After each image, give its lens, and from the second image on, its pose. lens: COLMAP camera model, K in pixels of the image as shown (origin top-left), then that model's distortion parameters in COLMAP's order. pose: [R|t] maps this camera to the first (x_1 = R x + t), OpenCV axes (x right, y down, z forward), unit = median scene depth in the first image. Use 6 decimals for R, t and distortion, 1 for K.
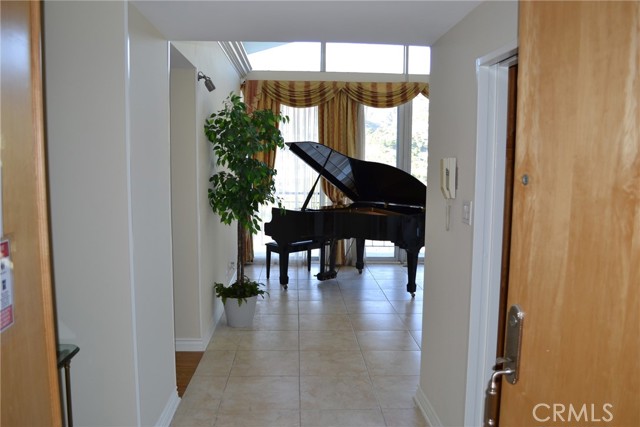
lens RADIAL K [[516.6, 0, 320.0], [0, 516.6, 213.5], [0, 0, 1]] dist [-0.078548, -0.000208]
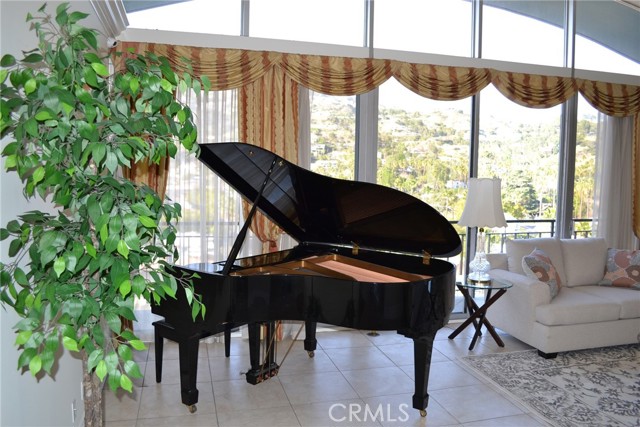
lens RADIAL K [[516.6, 0, 320.0], [0, 516.6, 213.5], [0, 0, 1]] dist [-0.078548, -0.000208]
pose [[0.977645, -0.010780, 0.209988, -0.039298], [0.015487, 0.999664, -0.020785, -0.043570], [-0.209693, 0.023572, 0.977483, 0.376380]]
